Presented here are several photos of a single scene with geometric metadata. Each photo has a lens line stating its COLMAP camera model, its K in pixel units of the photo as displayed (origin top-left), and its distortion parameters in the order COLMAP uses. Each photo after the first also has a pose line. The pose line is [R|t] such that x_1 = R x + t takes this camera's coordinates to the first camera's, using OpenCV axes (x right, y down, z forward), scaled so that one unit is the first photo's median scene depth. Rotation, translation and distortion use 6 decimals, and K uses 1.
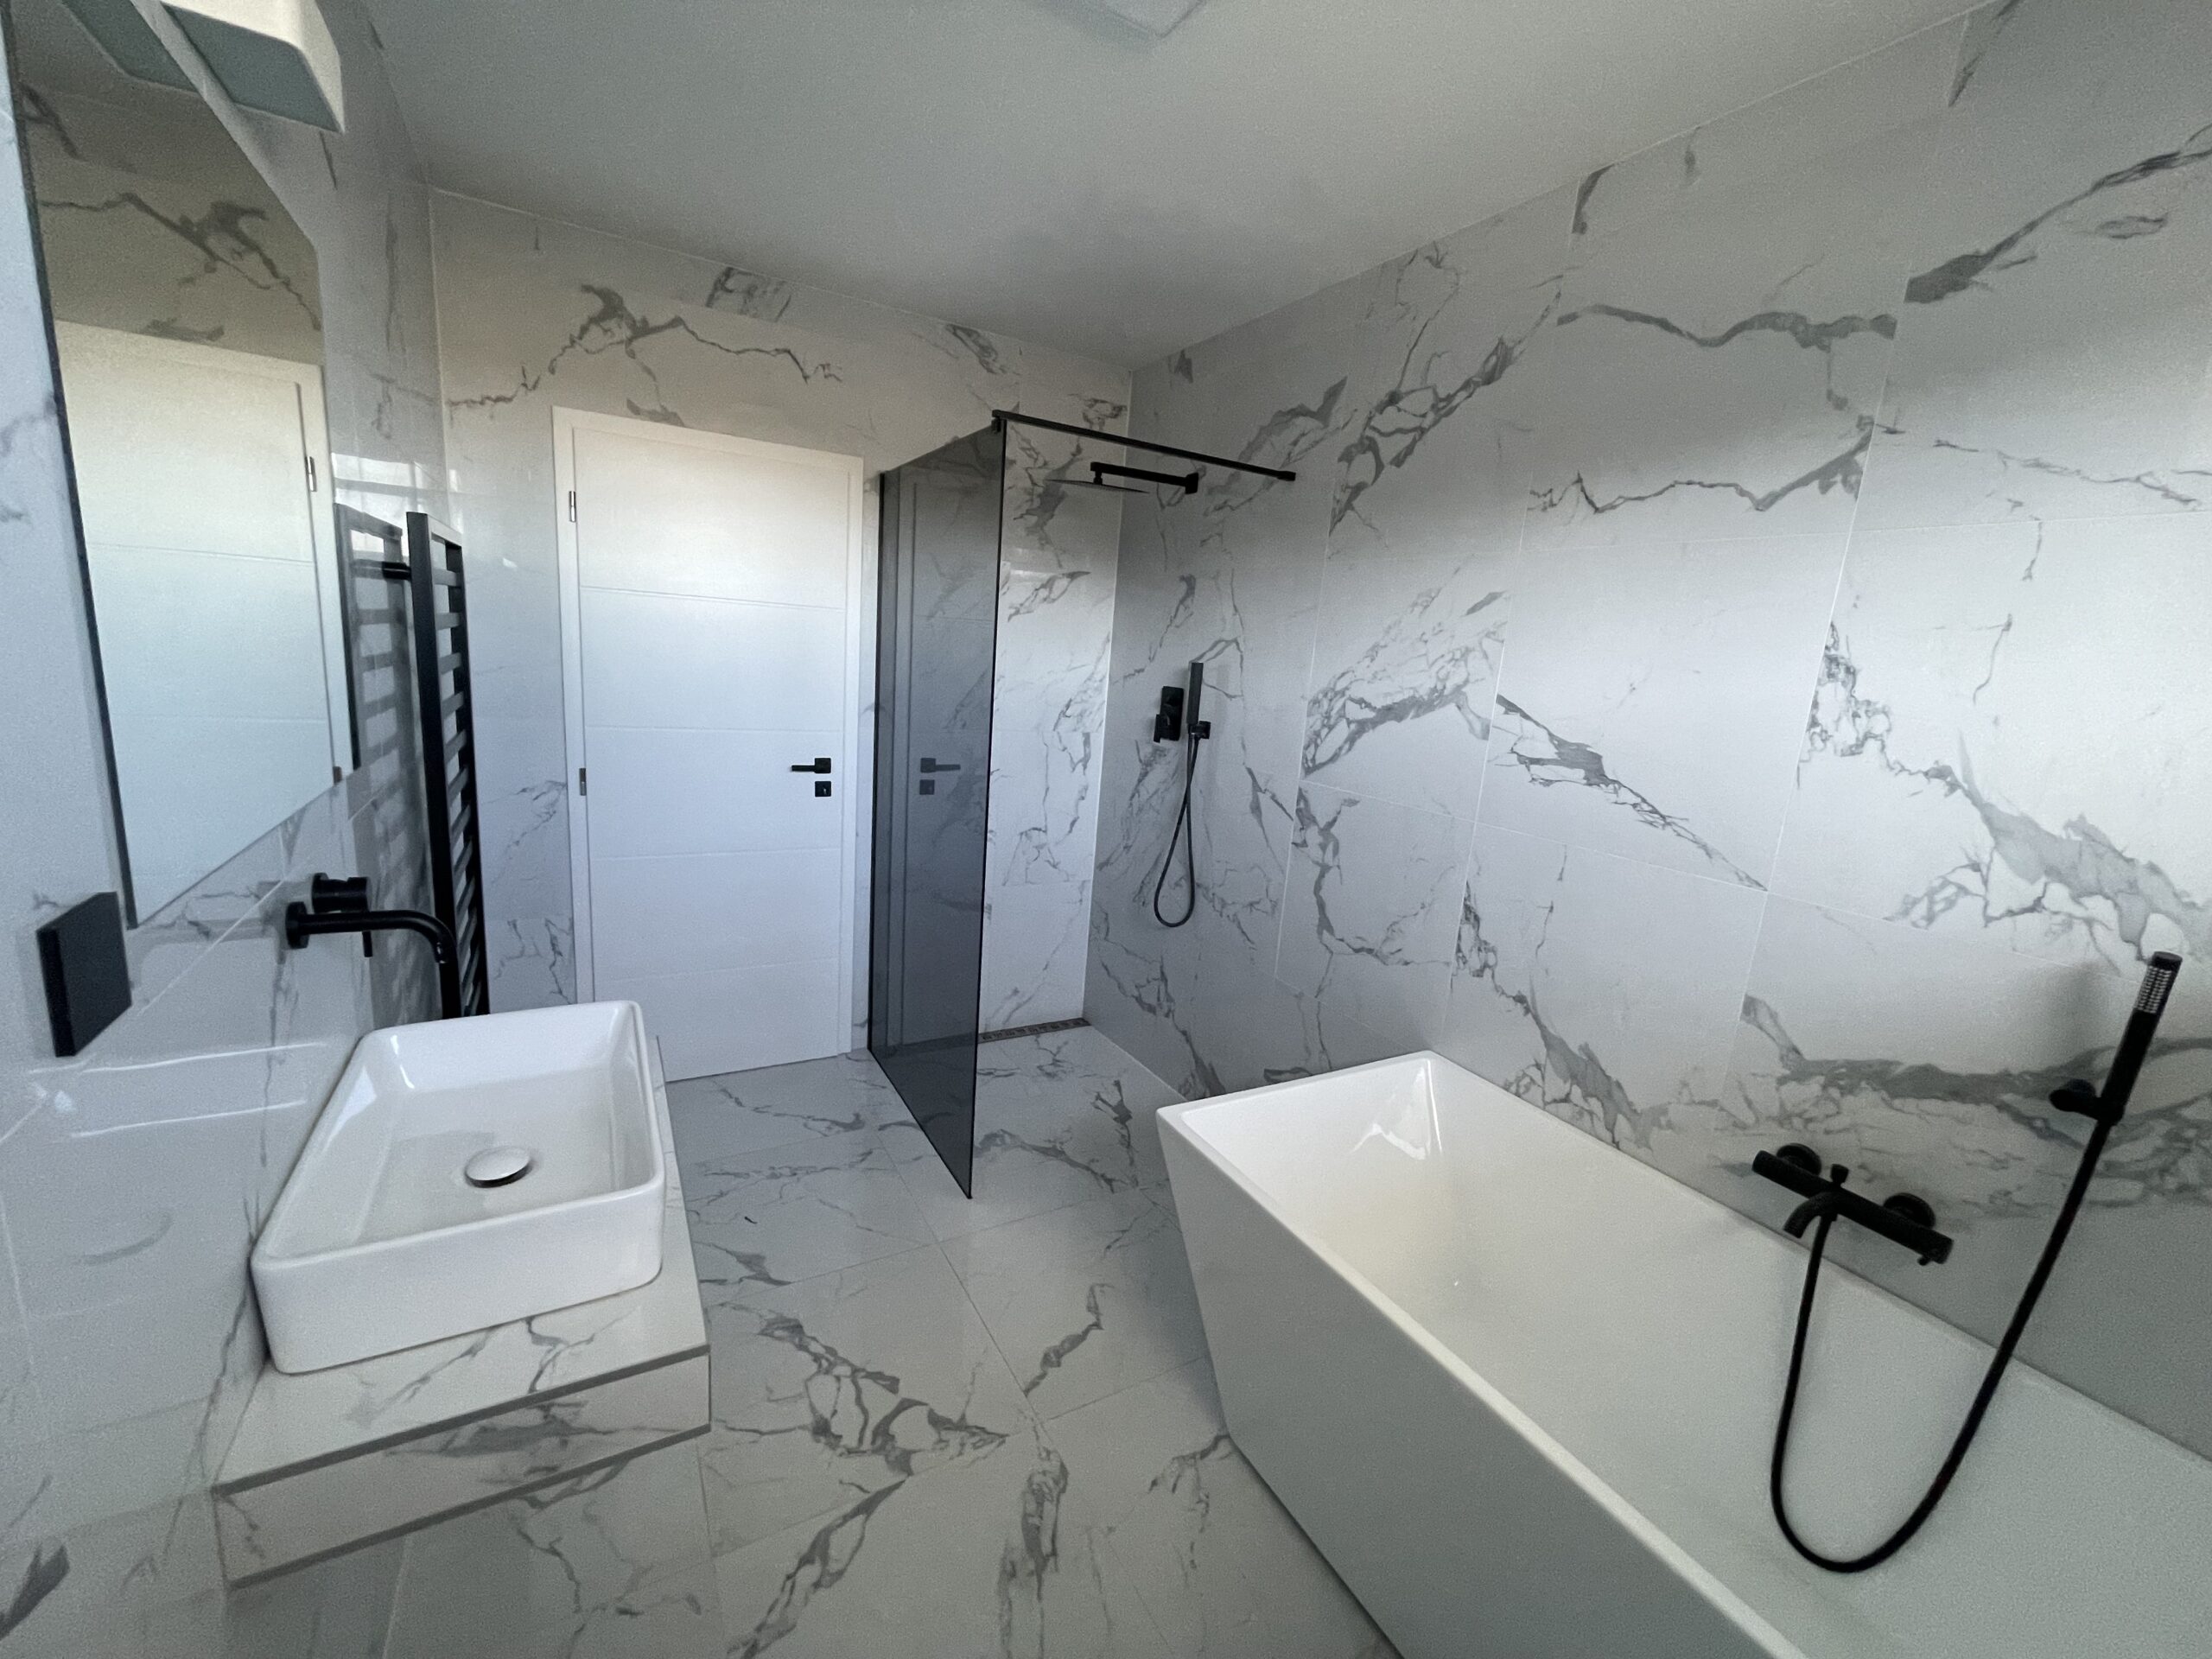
lens RADIAL K [[907.4, 0, 1109.0], [0, 907.4, 815.2], [0, 0, 1]] dist [-0.000693, -0.001624]
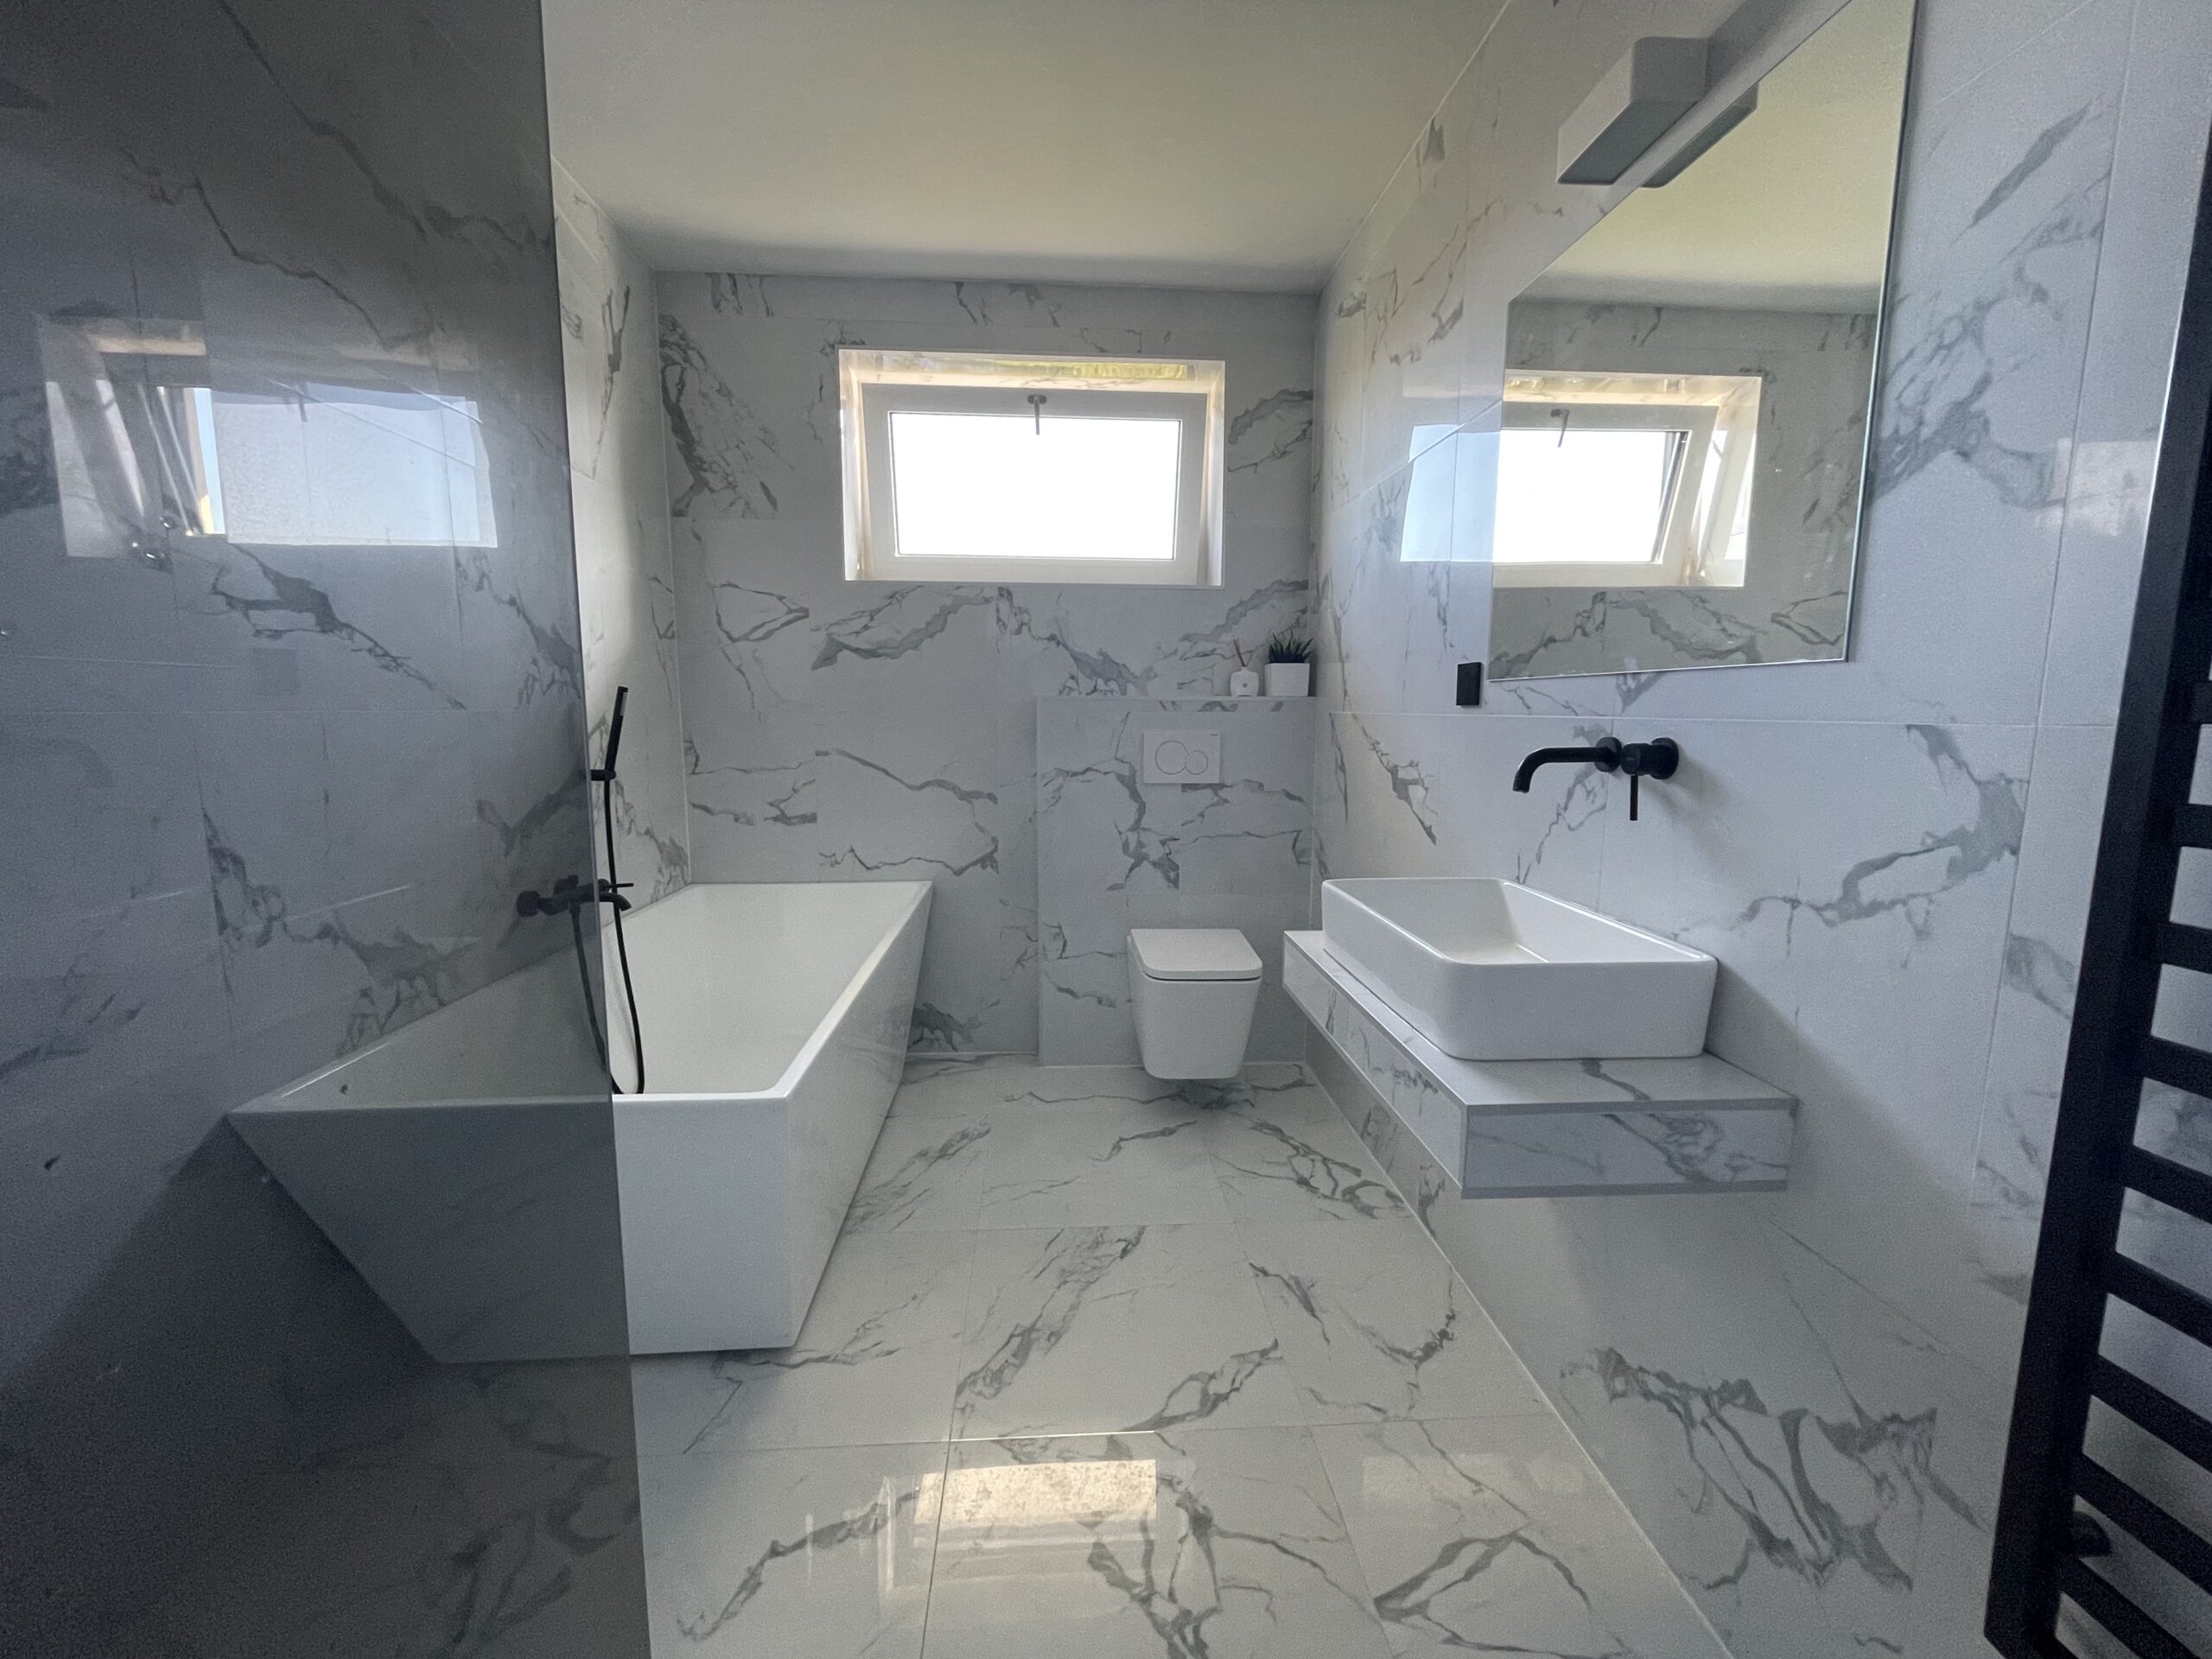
lens RADIAL K [[907.4, 0, 1100.9], [0, 907.4, 836.3], [0, 0, 1]] dist [-0.000693, -0.001624]
pose [[-0.892984, -0.137263, 0.428648, -0.490238], [0.013862, 0.943523, 0.331017, -0.126306], [-0.449875, 0.301535, -0.840648, 1.504290]]
